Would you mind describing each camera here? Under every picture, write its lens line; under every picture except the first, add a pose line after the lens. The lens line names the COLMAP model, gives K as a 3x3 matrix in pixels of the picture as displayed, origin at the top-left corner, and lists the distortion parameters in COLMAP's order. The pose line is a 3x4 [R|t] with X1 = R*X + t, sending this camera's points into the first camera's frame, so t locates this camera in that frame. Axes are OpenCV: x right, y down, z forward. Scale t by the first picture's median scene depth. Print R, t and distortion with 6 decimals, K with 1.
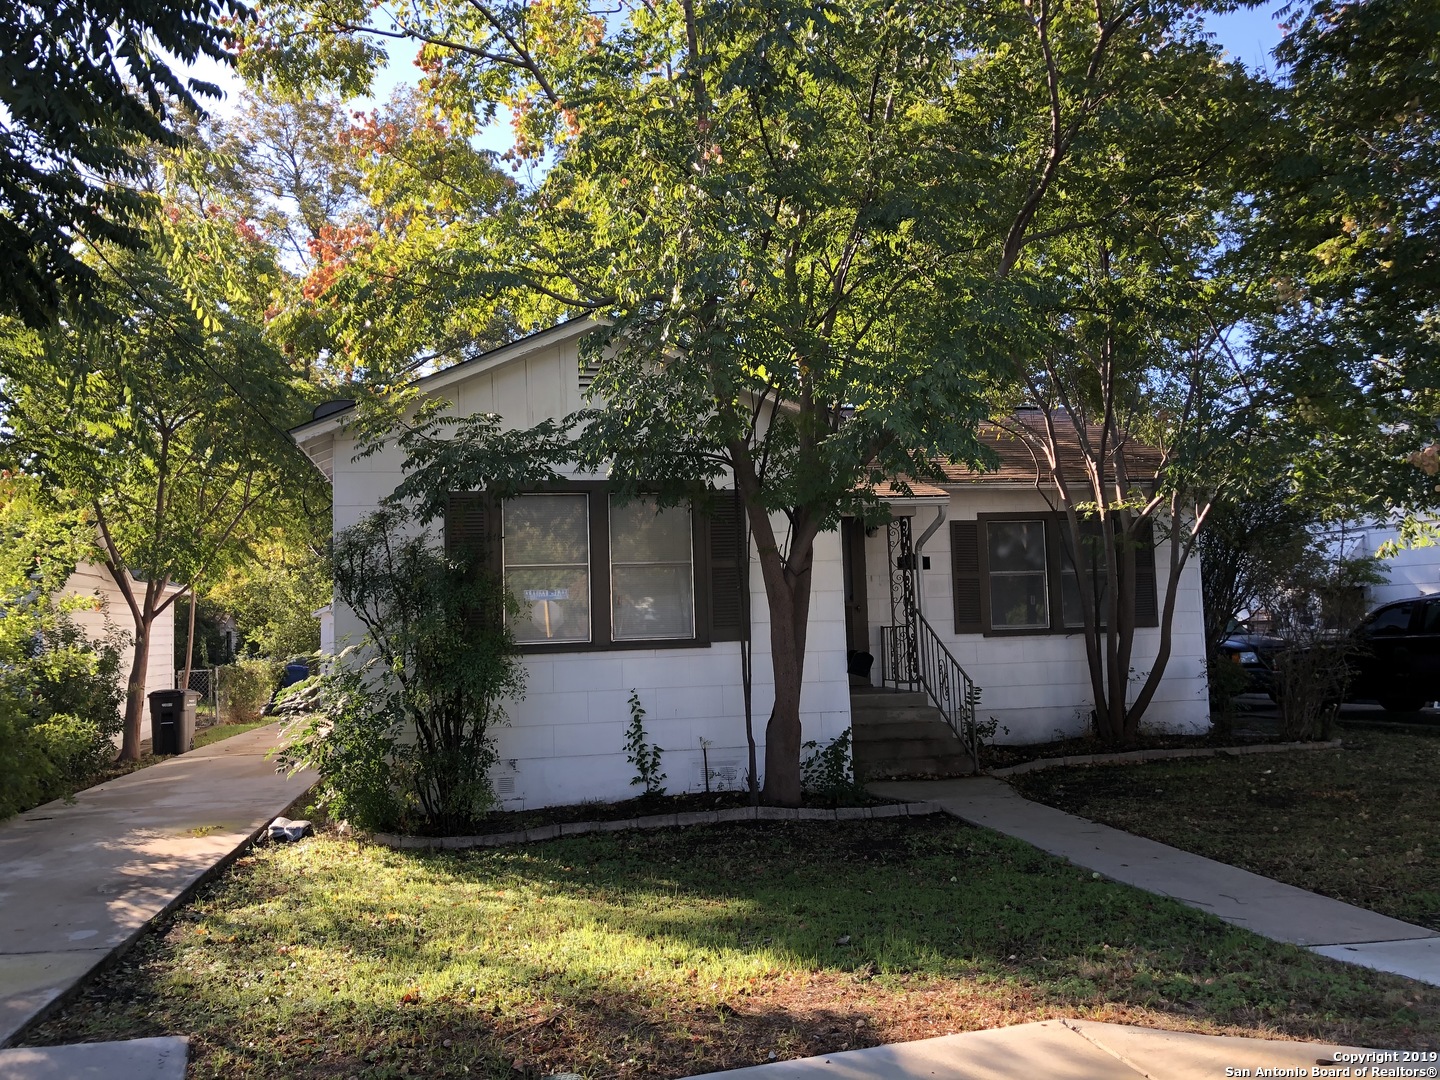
lens RADIAL K [[1182.4, 0, 721.3], [0, 1182.4, 541.5], [0, 0, 1]] dist [0.040637, -0.048021]
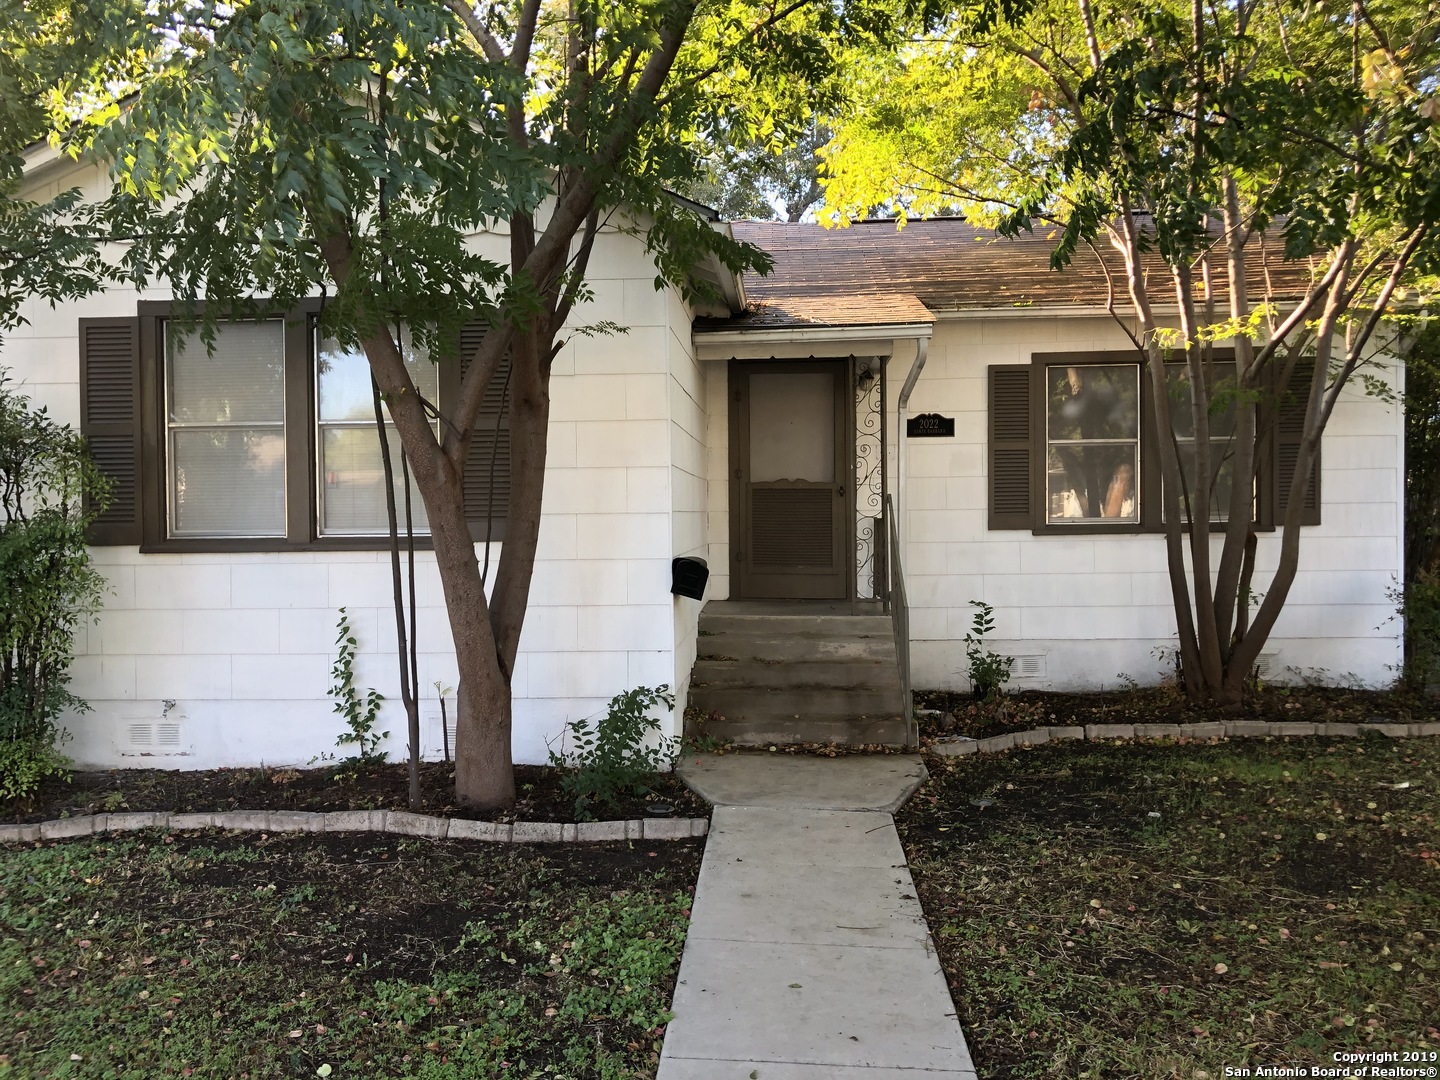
lens RADIAL K [[1182.4, 0, 719.1], [0, 1182.4, 536.6], [0, 0, 1]] dist [0.040637, -0.048021]
pose [[0.963079, 0.022716, -0.268260, 0.317061], [0.005127, 0.994706, 0.102635, 0.014070], [0.269171, -0.100221, 0.957864, 0.401649]]
